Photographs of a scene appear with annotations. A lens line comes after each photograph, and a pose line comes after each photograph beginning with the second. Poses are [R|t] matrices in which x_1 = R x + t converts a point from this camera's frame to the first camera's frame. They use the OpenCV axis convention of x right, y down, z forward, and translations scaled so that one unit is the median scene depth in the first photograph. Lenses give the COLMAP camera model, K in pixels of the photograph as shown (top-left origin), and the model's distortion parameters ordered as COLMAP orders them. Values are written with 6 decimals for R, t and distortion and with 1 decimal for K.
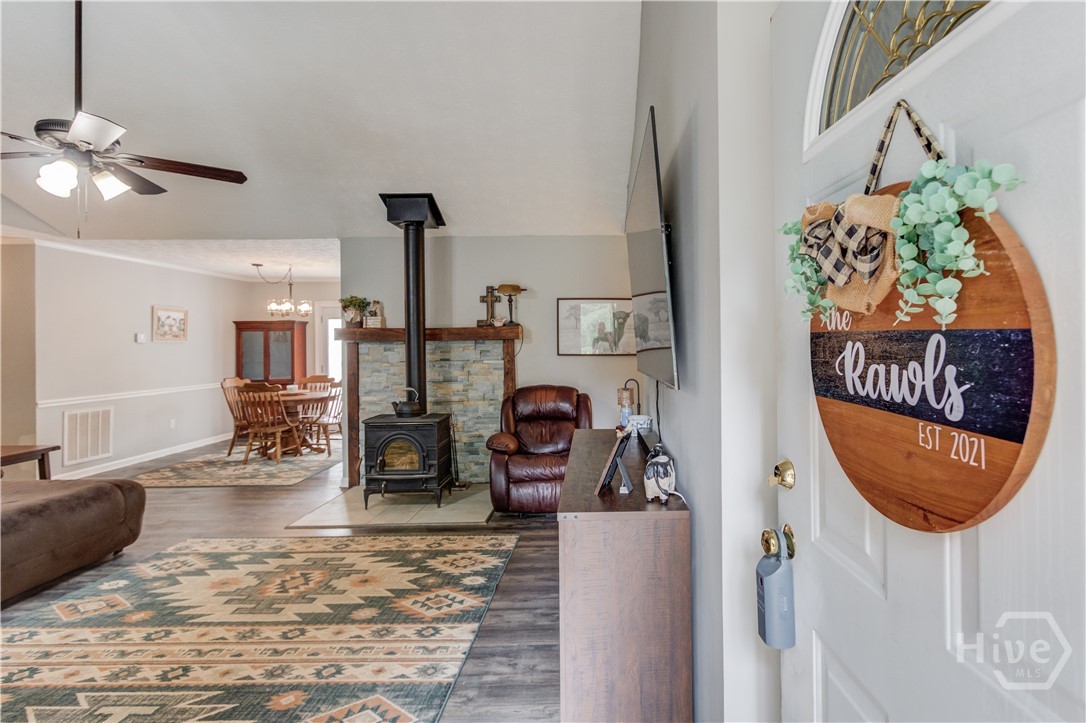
lens RADIAL K [[566.2, 0, 598.5], [0, 566.2, 358.7], [0, 0, 1]] dist [0.001238, -0.000326]
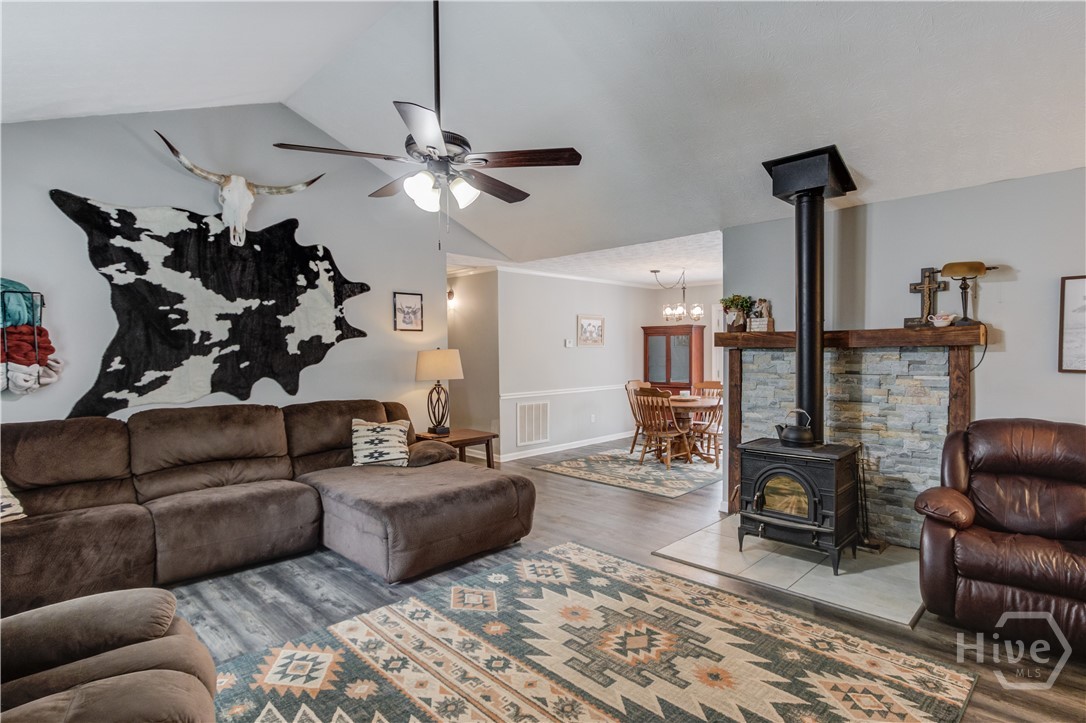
lens RADIAL K [[551.1, 0, 546.2], [0, 551.1, 361.5], [0, 0, 1]] dist [0.004627, 0.001108]
pose [[0.703415, 0.021517, -0.710453, -0.047159], [-0.018920, 0.999754, 0.011546, -0.016811], [0.710527, 0.005320, 0.703649, 0.246321]]
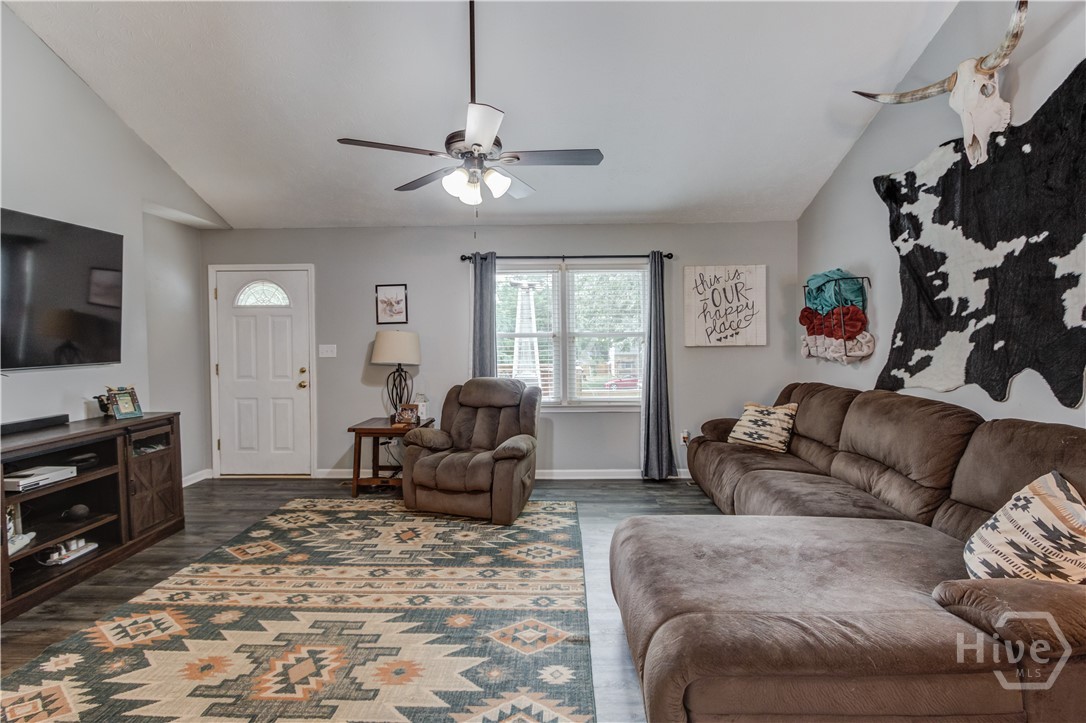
lens RADIAL K [[551.1, 0, 546.2], [0, 551.1, 361.5], [0, 0, 1]] dist [0.004627, 0.001108]
pose [[-0.999048, 0.018558, 0.039491, -0.649248], [0.021073, 0.997712, 0.064240, -0.022776], [-0.038209, 0.065011, -0.997153, 1.224552]]
